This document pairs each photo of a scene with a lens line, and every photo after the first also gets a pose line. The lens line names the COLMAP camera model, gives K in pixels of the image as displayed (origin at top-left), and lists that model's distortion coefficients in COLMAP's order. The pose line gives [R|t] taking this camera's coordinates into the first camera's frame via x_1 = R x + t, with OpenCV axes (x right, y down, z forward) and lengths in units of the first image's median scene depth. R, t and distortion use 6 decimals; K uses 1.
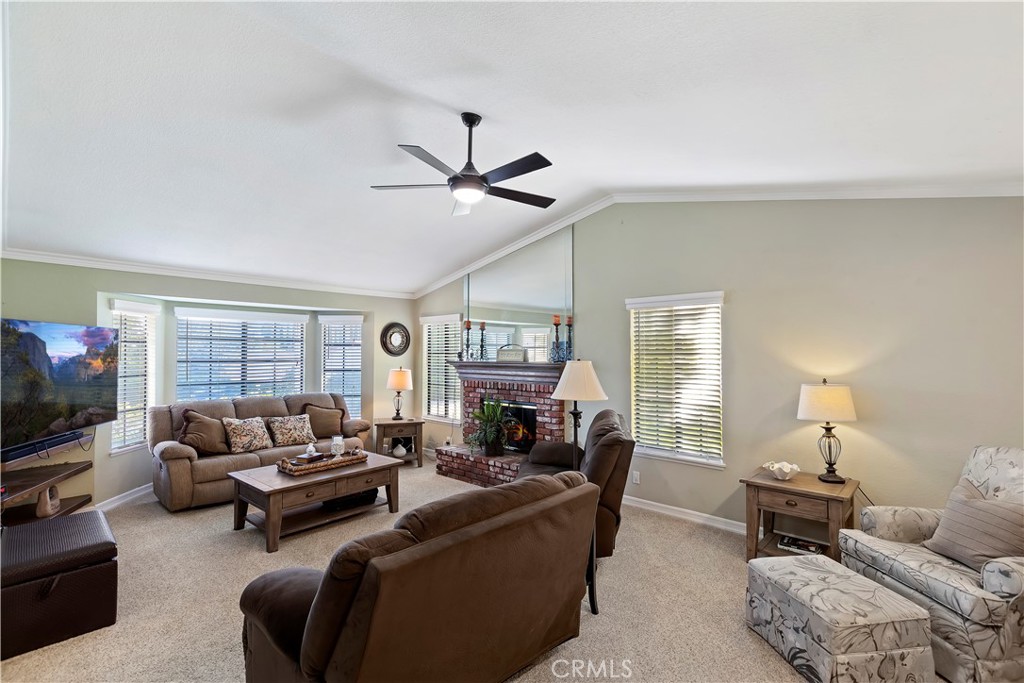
lens RADIAL K [[464.9, 0, 513.4], [0, 464.9, 346.6], [0, 0, 1]] dist [-0.001104, -0.000642]
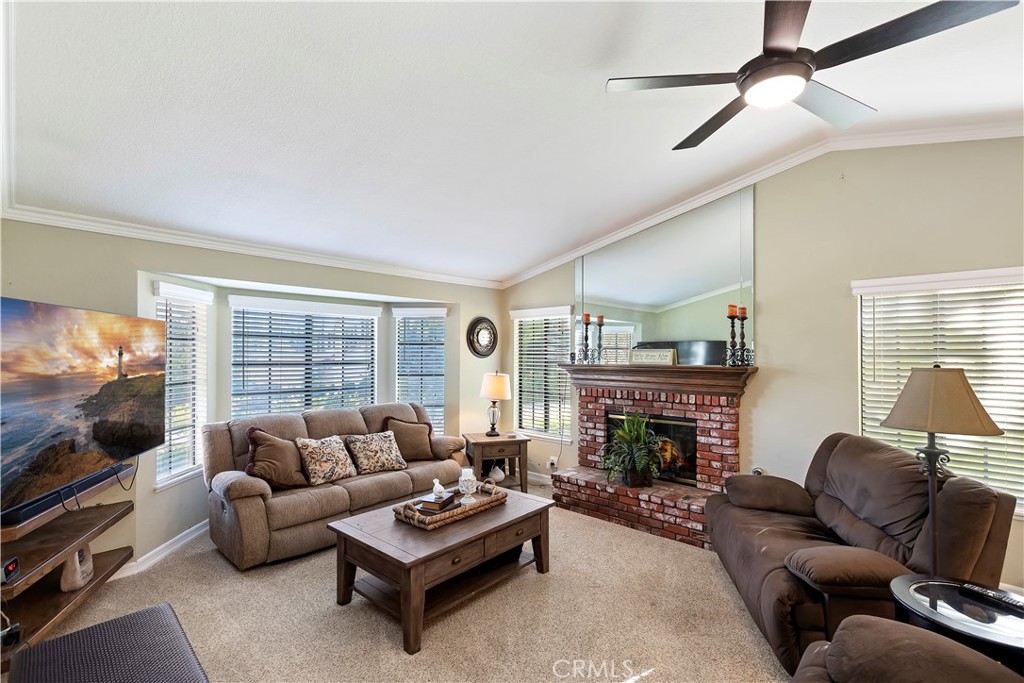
lens RADIAL K [[461.3, 0, 510.8], [0, 461.3, 352.0], [0, 0, 1]] dist [-0.002865, 0.000447]
pose [[0.999969, 0.000615, -0.007911, -0.256074], [-0.000534, 0.999947, 0.010291, 0.002514], [0.007917, -0.010286, 0.999916, 0.234489]]
